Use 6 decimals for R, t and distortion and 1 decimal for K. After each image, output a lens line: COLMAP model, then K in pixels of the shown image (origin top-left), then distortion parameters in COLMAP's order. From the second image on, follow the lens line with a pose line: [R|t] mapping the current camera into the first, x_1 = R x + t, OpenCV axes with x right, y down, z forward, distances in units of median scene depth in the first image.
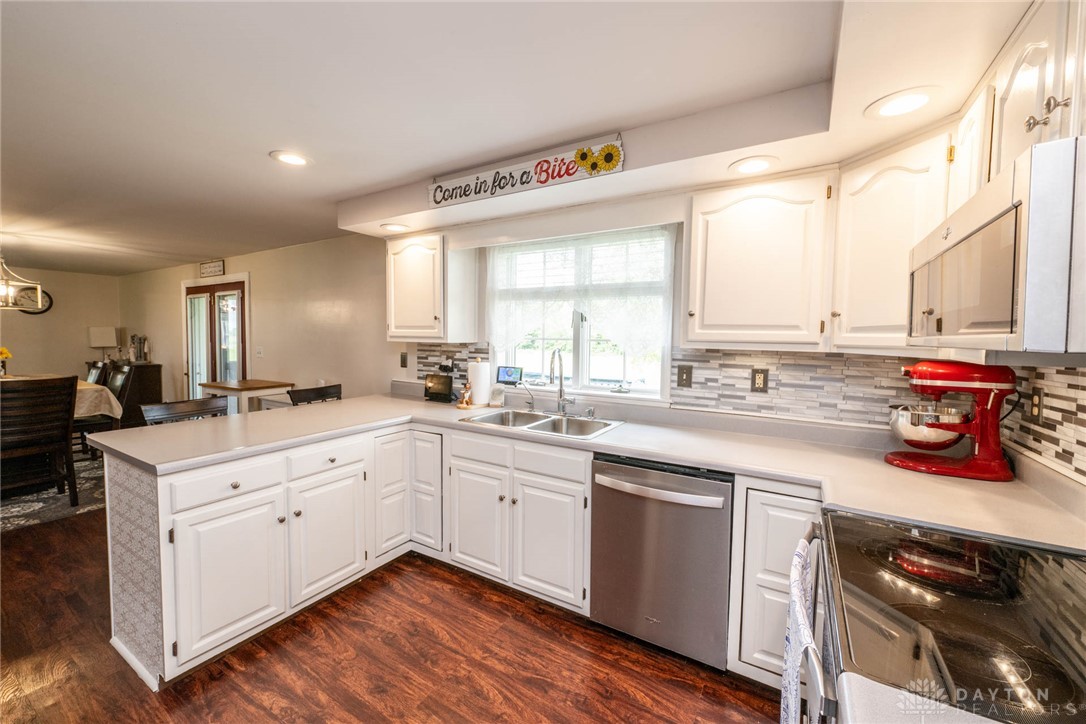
lens RADIAL K [[435.0, 0, 540.6], [0, 435.0, 358.8], [0, 0, 1]] dist [-0.000946, -0.000140]
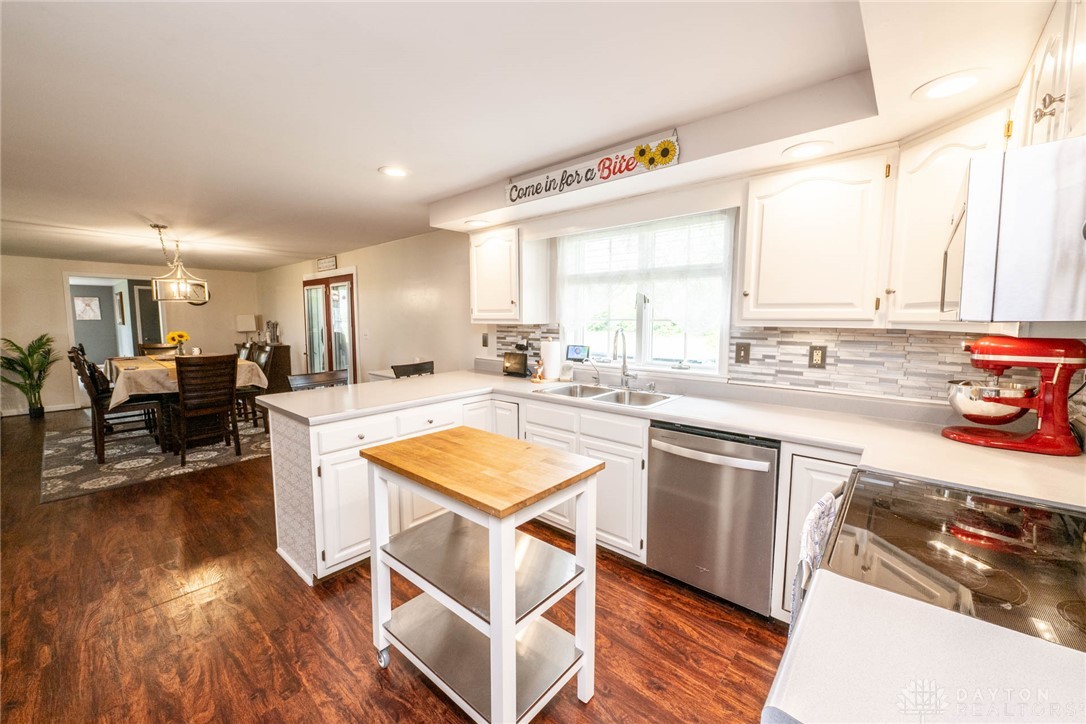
lens RADIAL K [[427.7, 0, 540.7], [0, 427.7, 359.2], [0, 0, 1]] dist [-0.000158, -0.000012]
pose [[0.985404, 0.002992, -0.170203, 0.028511], [0.004282, 0.999093, 0.042354, 0.009606], [0.170176, -0.042465, 0.984498, -0.118899]]
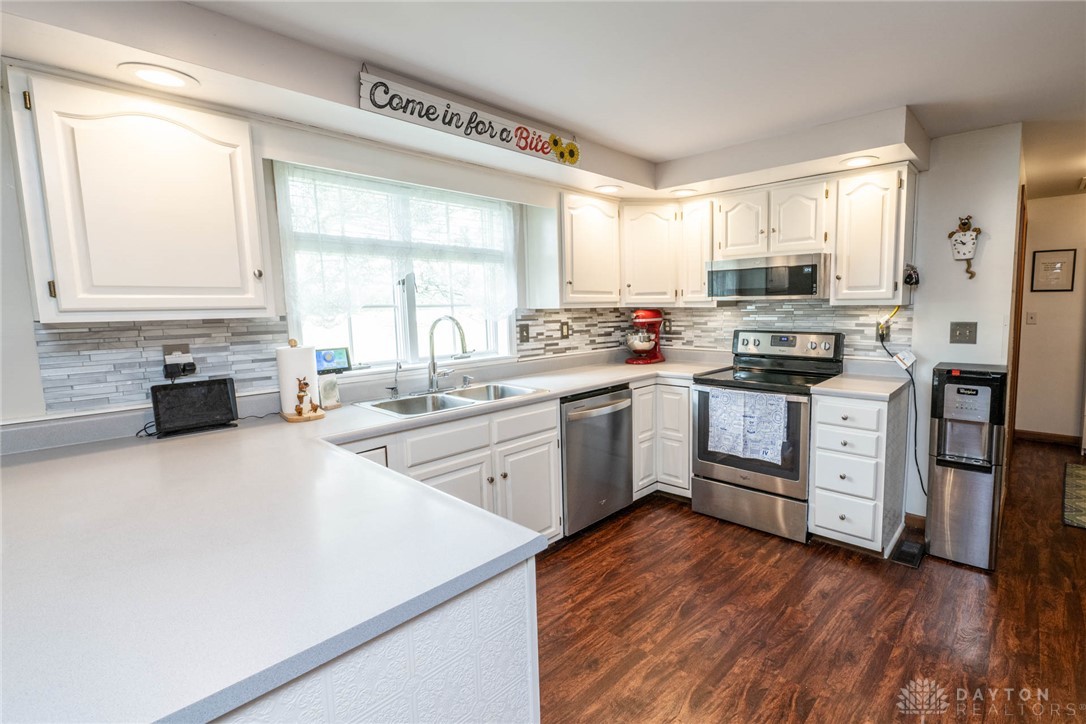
lens RADIAL K [[489.5, 0, 637.8], [0, 489.5, 353.2], [0, 0, 1]] dist [-0.000691, -0.000120]
pose [[0.129819, -0.118057, 0.984484, -1.082415], [0.068683, 0.991572, 0.109850, -0.036403], [-0.989156, 0.053356, 0.136833, 0.569616]]
